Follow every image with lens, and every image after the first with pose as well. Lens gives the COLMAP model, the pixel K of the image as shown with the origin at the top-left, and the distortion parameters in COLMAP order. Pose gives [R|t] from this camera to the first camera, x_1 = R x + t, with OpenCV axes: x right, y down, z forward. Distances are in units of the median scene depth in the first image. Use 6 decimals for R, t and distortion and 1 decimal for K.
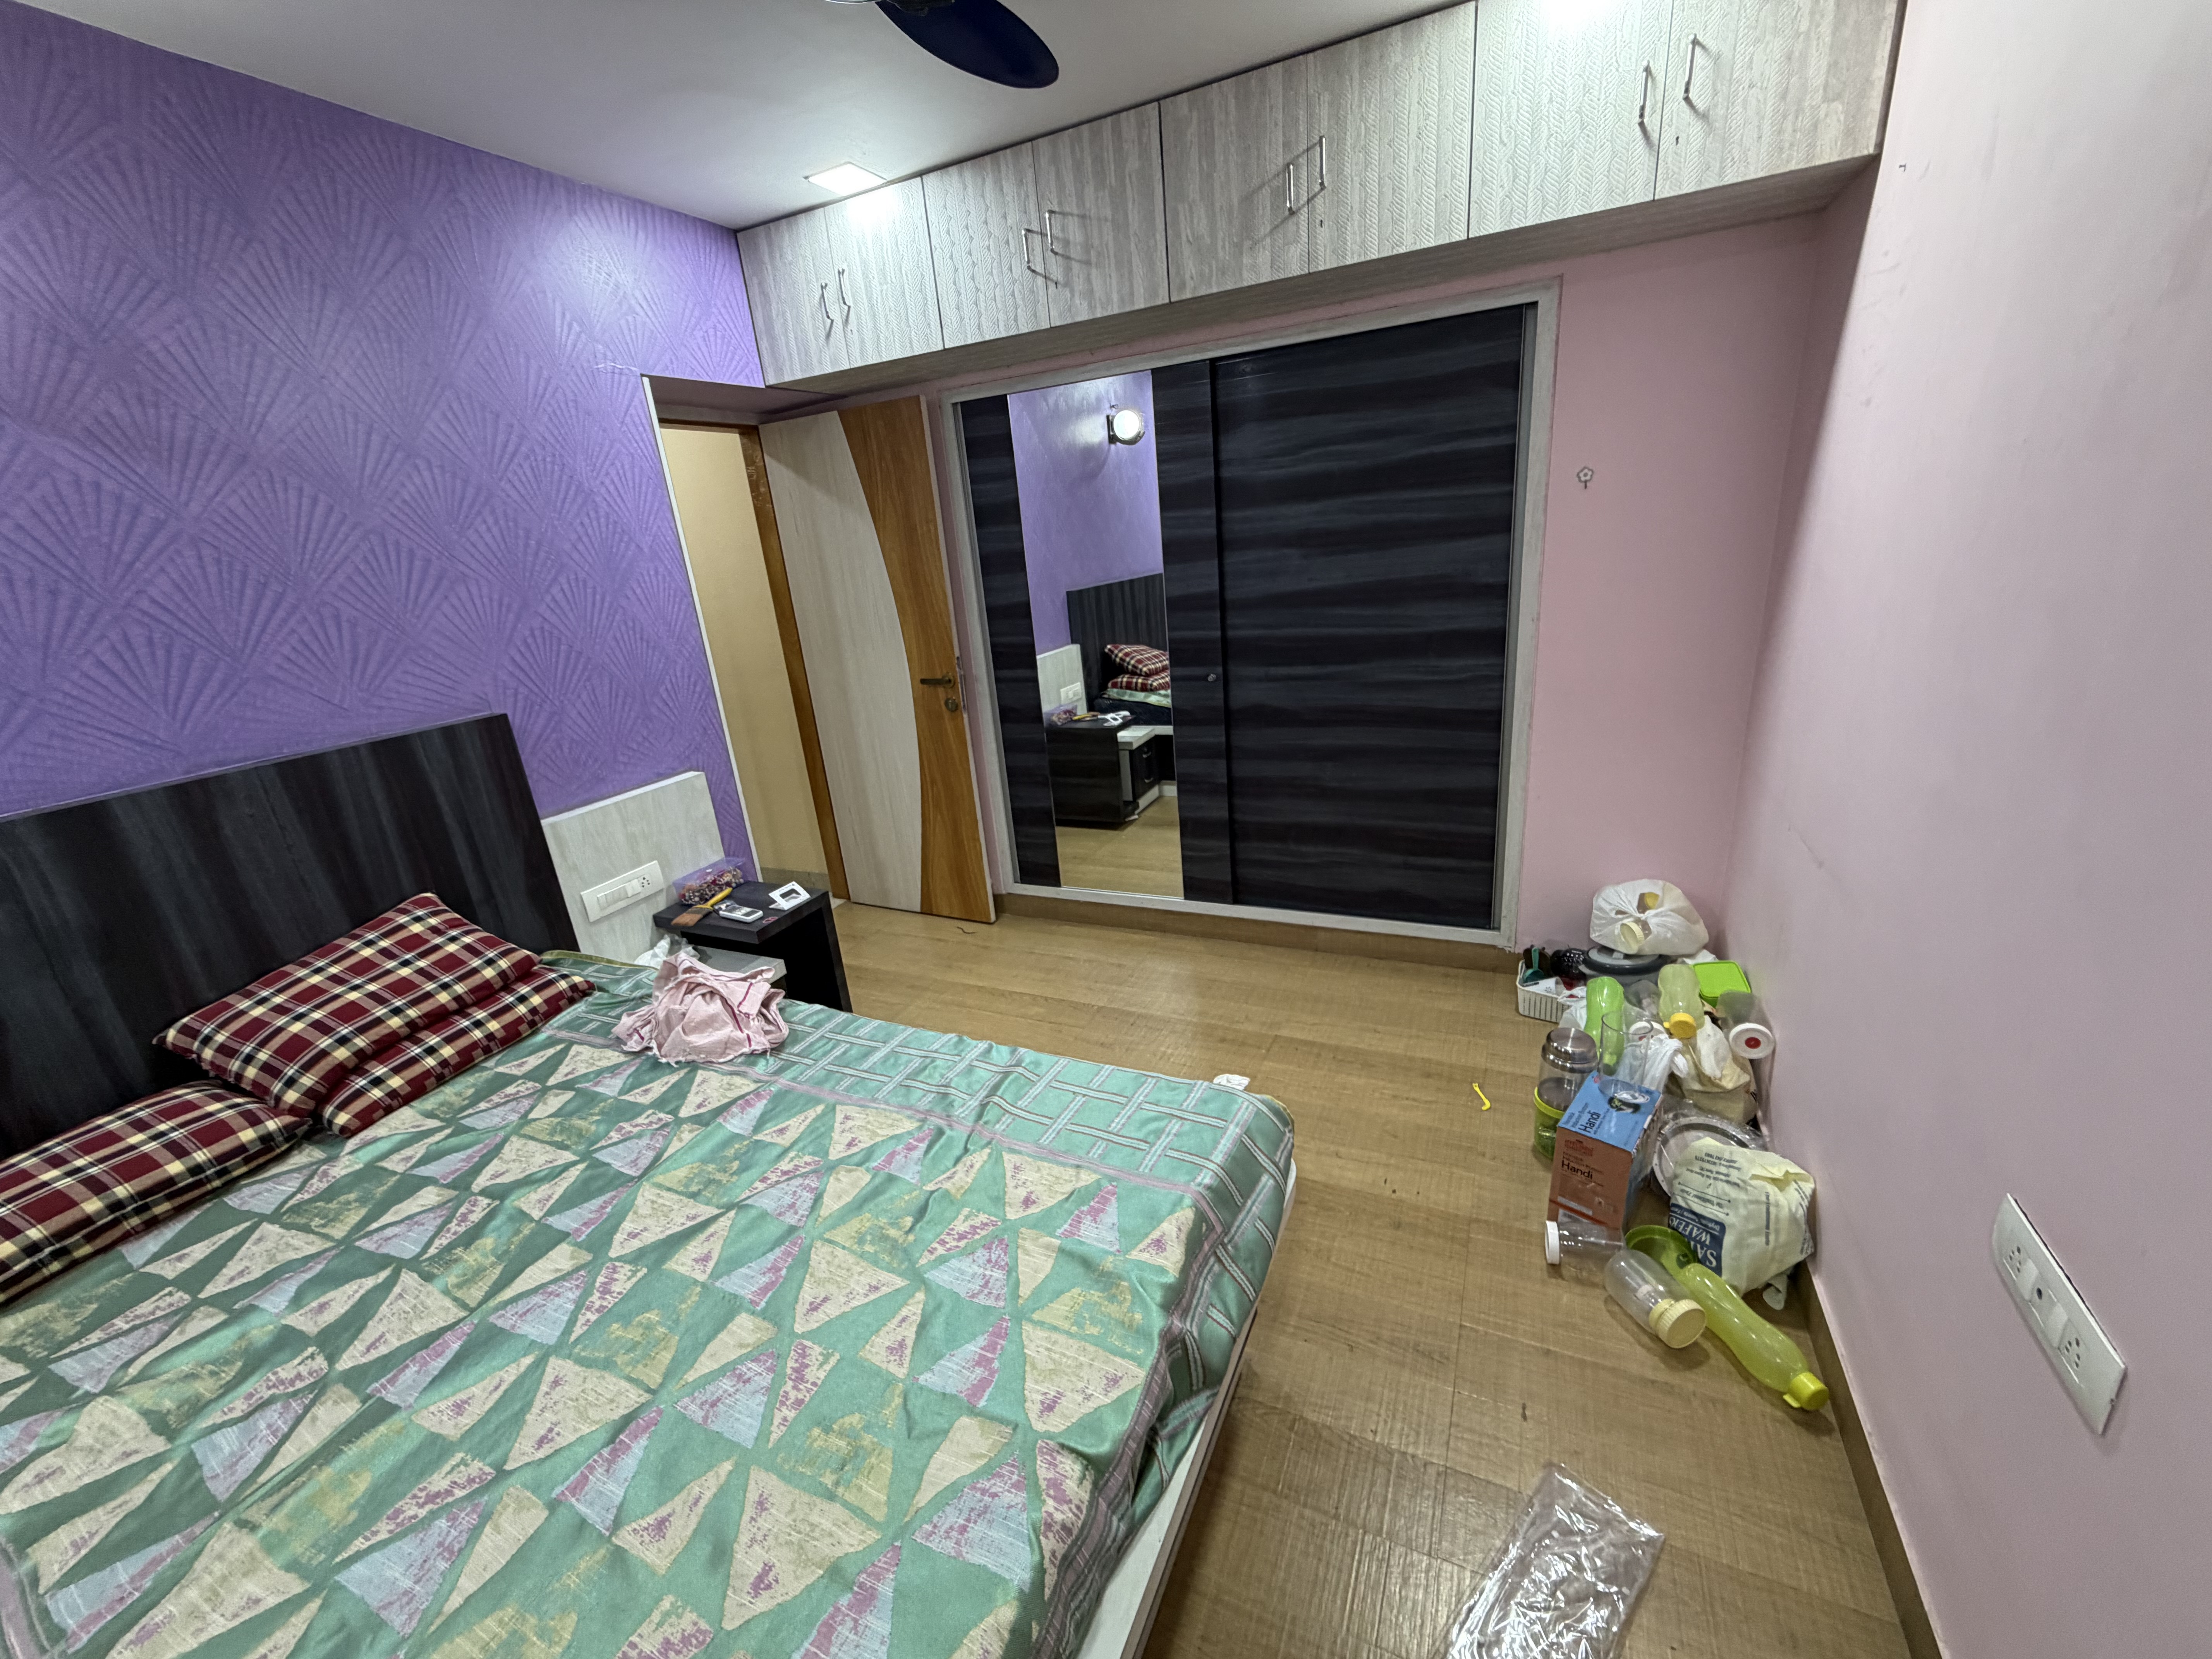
lens RADIAL K [[887.4, 0, 1105.8], [0, 887.4, 832.5], [0, 0, 1]] dist [-0.003961, 0.000652]
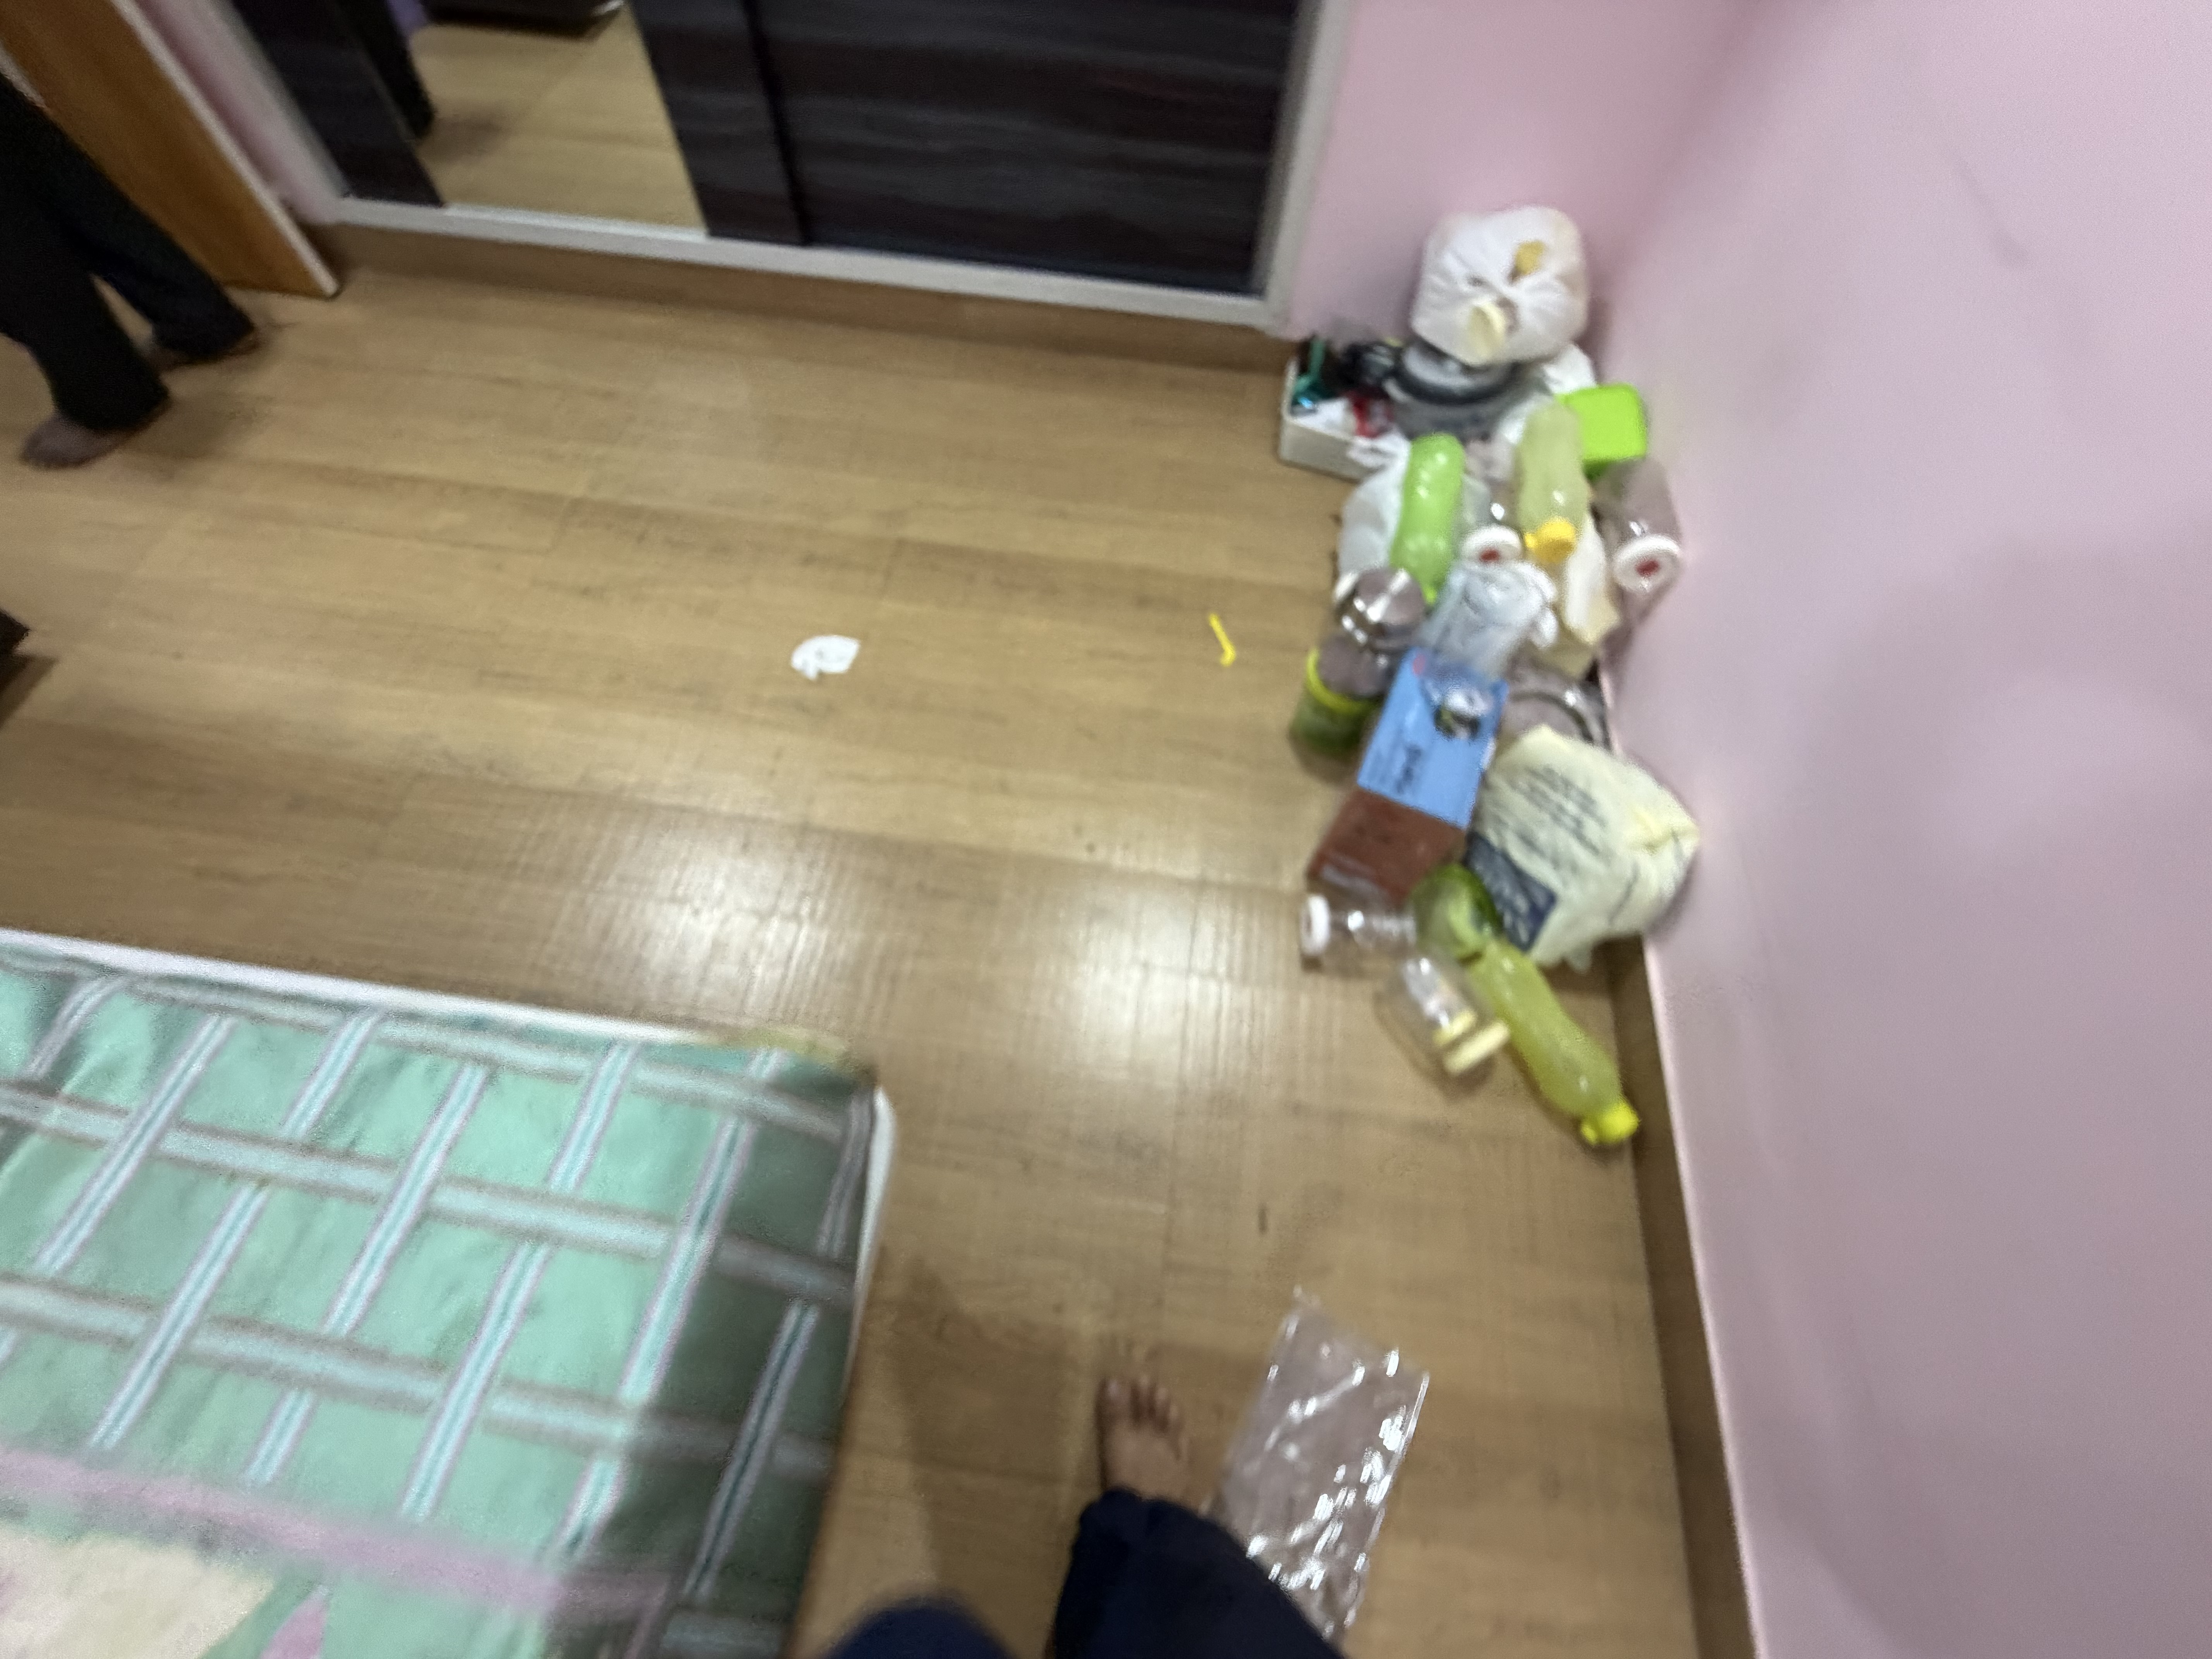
lens RADIAL K [[887.4, 0, 1098.8], [0, 887.4, 828.3], [0, 0, 1]] dist [-0.003961, 0.000652]
pose [[0.949158, -0.201456, 0.241897, 0.153529], [-0.016555, 0.735410, 0.677421, -0.033437], [-0.314364, -0.646984, 0.694685, 0.481783]]
